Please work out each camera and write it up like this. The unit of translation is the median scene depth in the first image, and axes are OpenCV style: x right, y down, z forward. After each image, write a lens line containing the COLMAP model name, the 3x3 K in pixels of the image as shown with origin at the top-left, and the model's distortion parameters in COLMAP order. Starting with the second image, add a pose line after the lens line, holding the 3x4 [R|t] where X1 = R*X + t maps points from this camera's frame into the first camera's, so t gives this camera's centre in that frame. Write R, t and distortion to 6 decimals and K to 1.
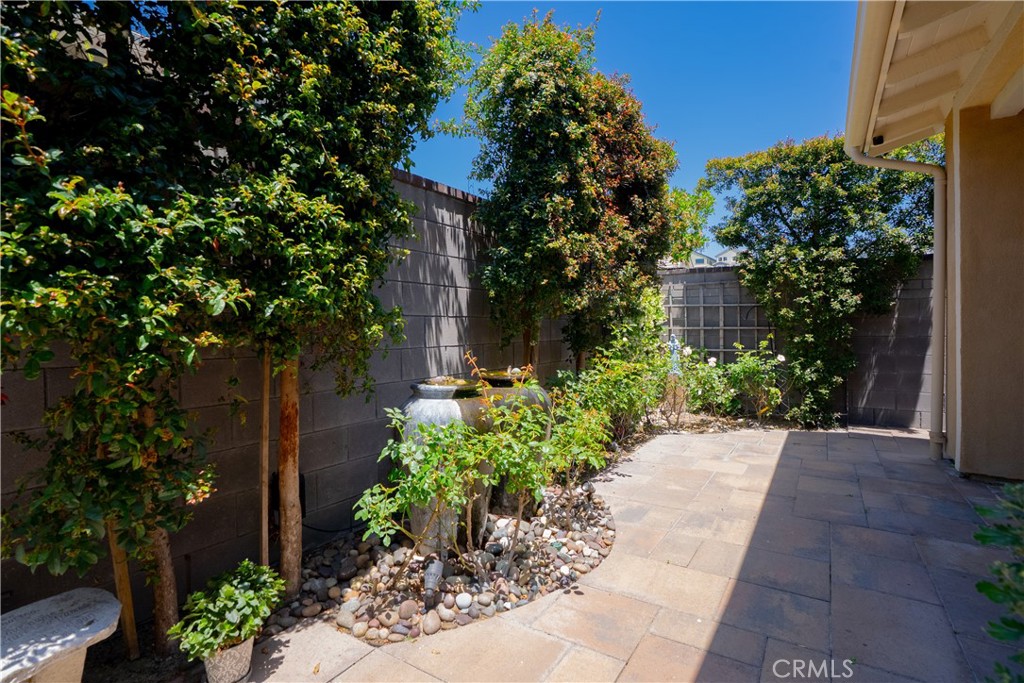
lens RADIAL K [[483.6, 0, 511.9], [0, 483.6, 335.1], [0, 0, 1]] dist [-0.041115, 0.000377]
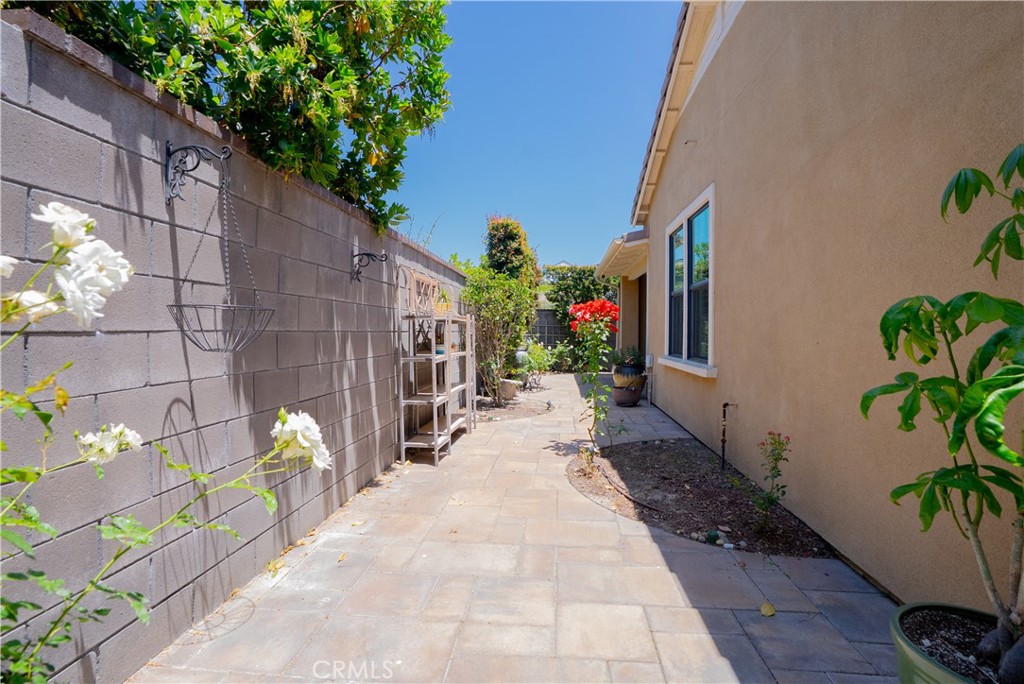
lens RADIAL K [[483.6, 0, 512.2], [0, 483.6, 348.1], [0, 0, 1]] dist [-0.041115, 0.000377]
pose [[0.887770, -0.005085, 0.460258, -1.585355], [-0.000472, 0.999928, 0.011956, 0.040479], [-0.460286, -0.010832, 0.887705, -2.024233]]
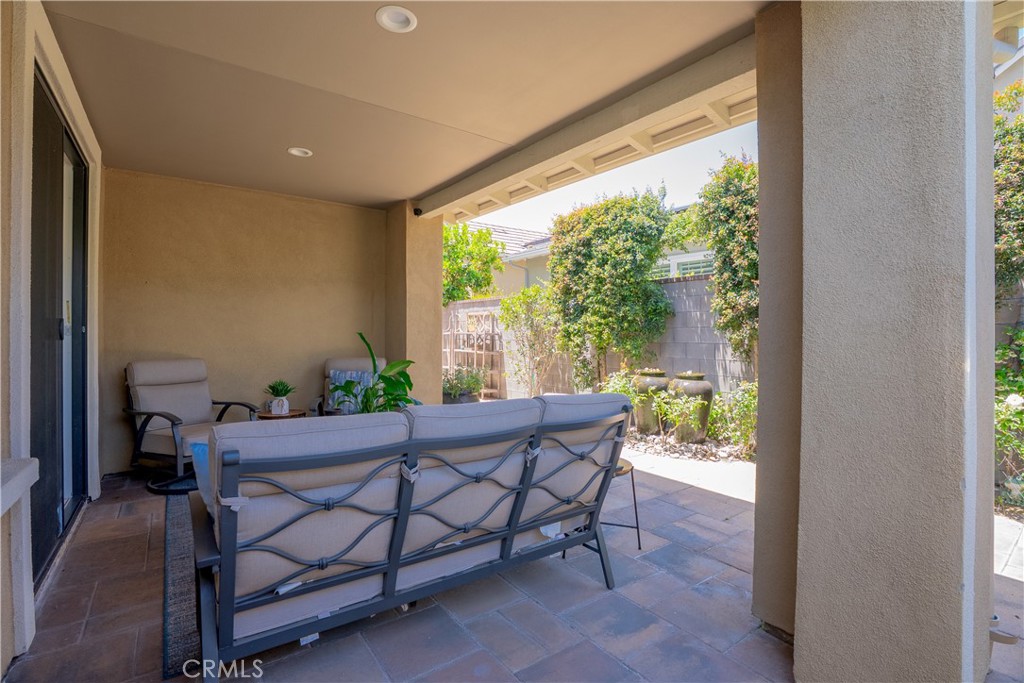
lens RADIAL K [[483.6, 0, 503.7], [0, 483.6, 337.3], [0, 0, 1]] dist [-0.041115, 0.000377]
pose [[-0.366427, 0.008076, -0.930412, 1.780743], [-0.018895, 0.999692, 0.016118, -0.075213], [0.930255, 0.023486, -0.366161, 0.851272]]
